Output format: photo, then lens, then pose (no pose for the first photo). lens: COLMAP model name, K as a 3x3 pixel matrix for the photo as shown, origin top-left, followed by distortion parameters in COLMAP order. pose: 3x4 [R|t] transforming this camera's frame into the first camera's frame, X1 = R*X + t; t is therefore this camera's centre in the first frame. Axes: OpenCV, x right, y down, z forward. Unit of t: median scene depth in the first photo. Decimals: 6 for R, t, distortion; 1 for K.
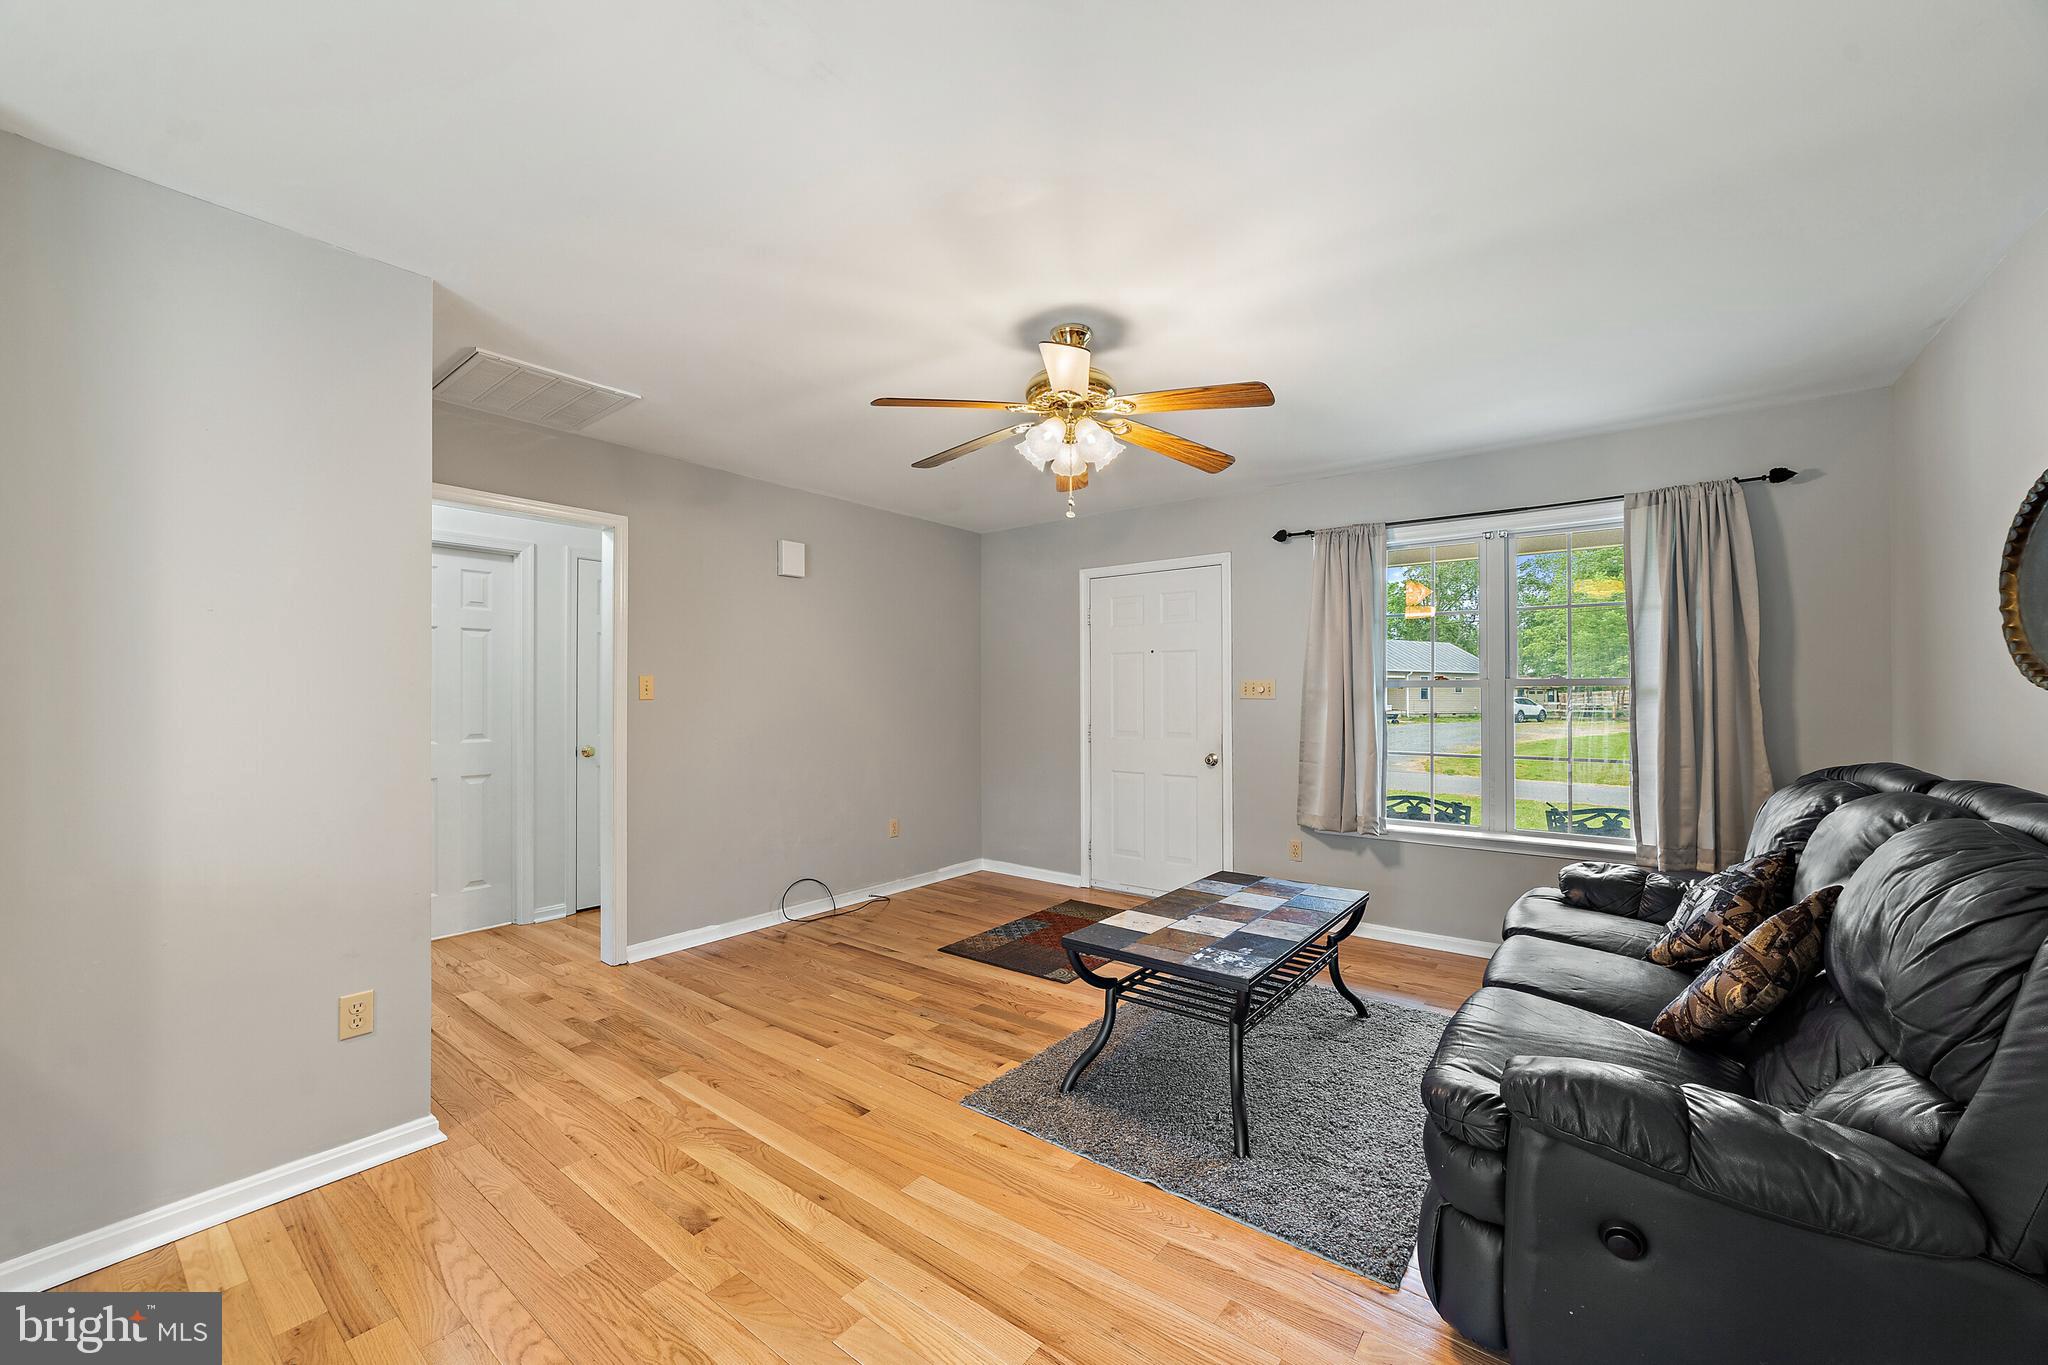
lens RADIAL K [[780.9, 0, 1033.1], [0, 780.9, 688.2], [0, 0, 1]] dist [-0.008681, -0.000083]
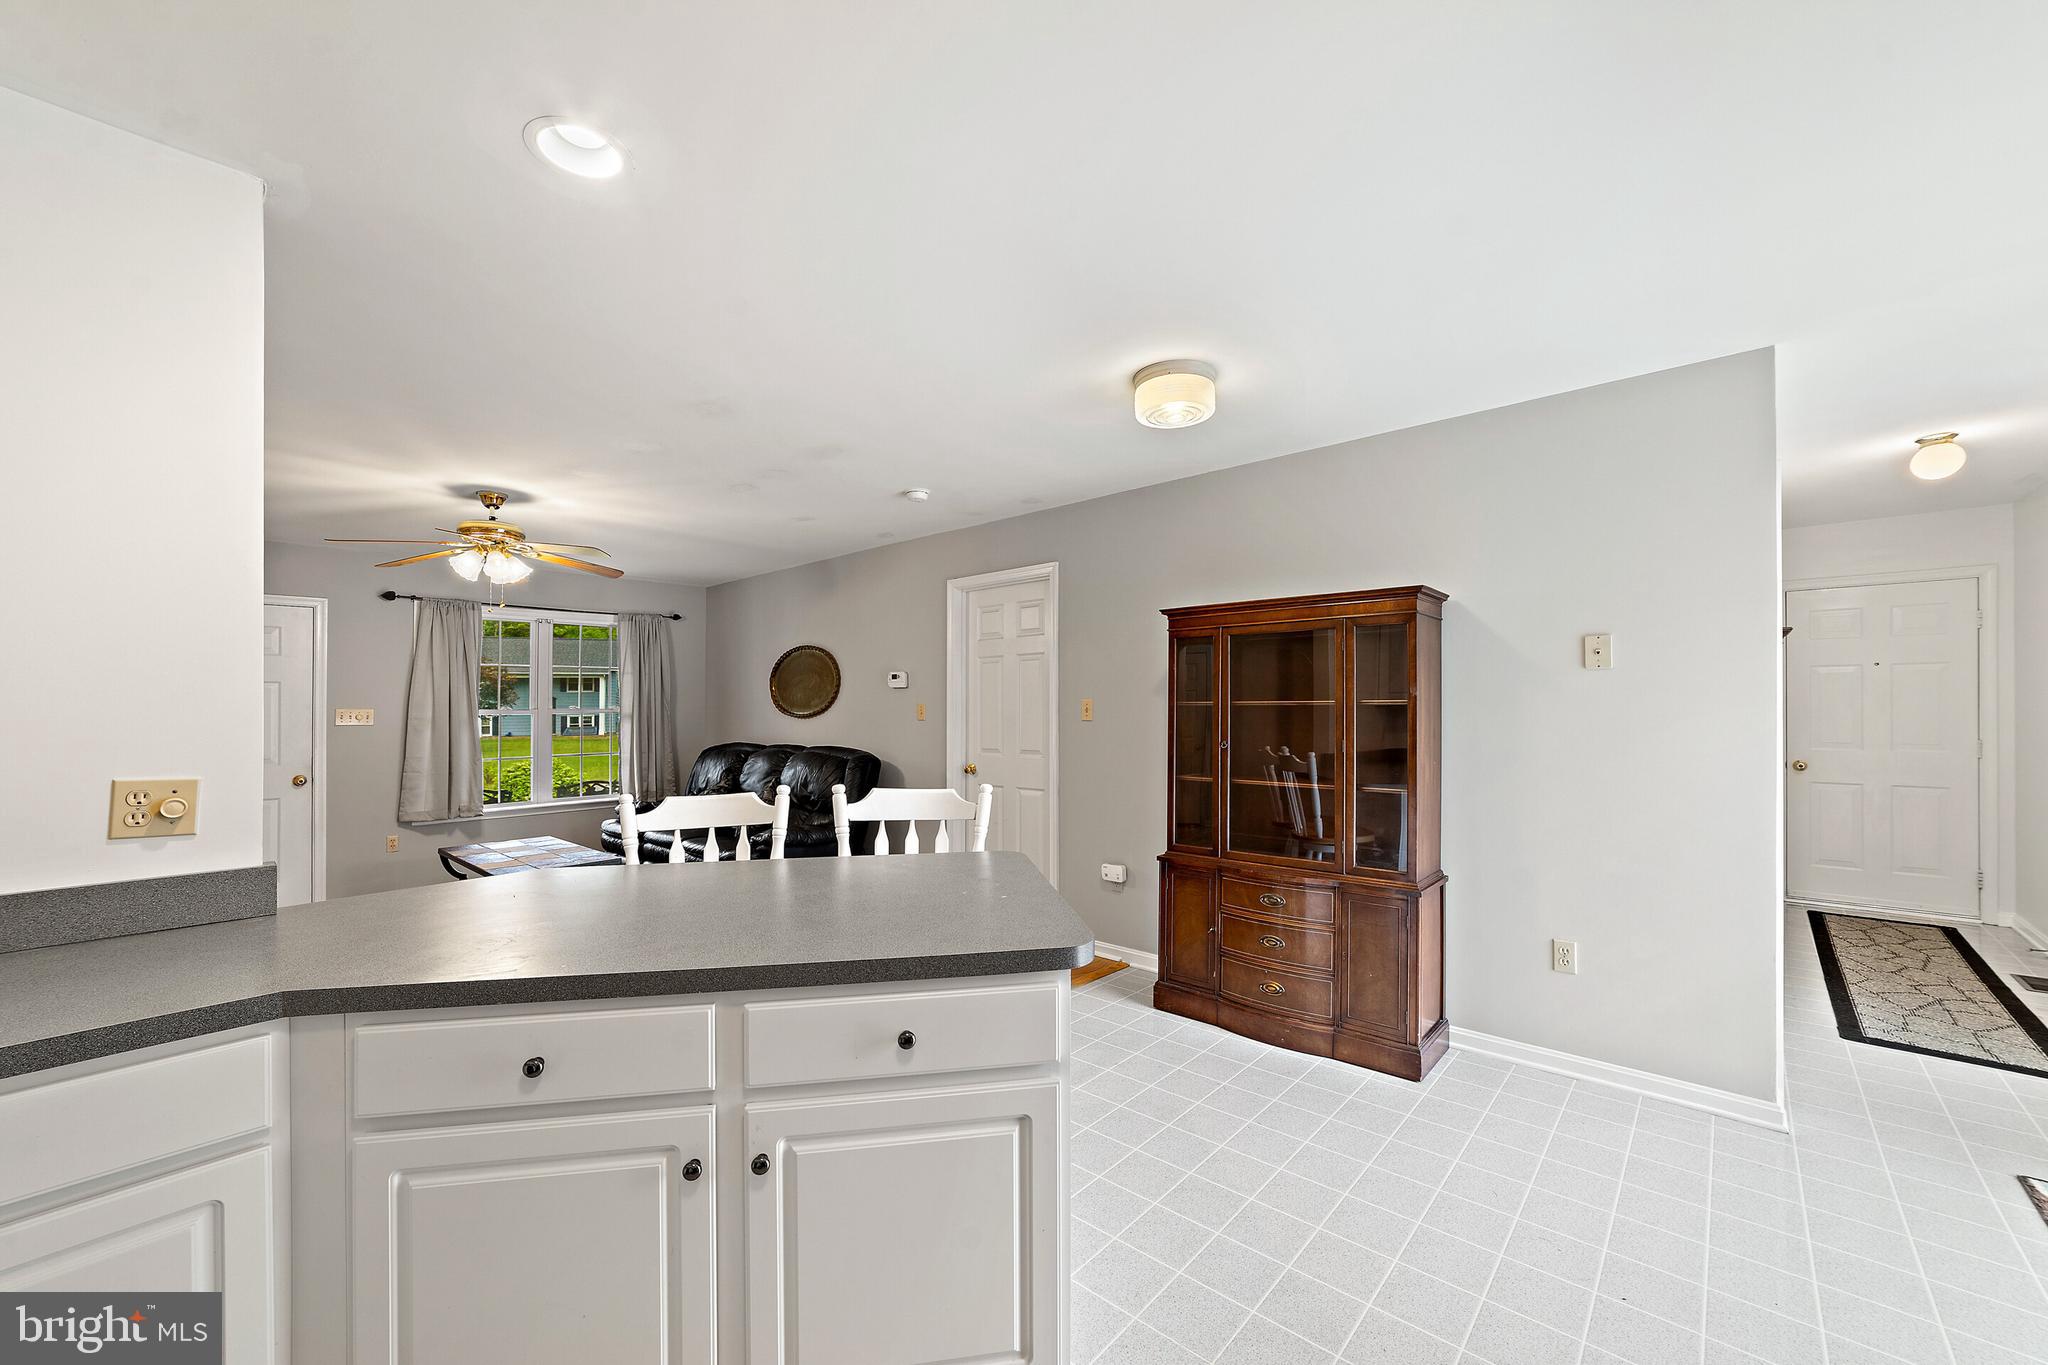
lens RADIAL K [[780.9, 0, 1028.2], [0, 780.9, 697.4], [0, 0, 1]] dist [-0.008681, -0.000083]
pose [[0.099577, 0.008482, 0.994994, -0.902980], [-0.001650, 0.999964, -0.008359, -0.023060], [-0.995028, -0.000810, 0.099588, -0.170729]]
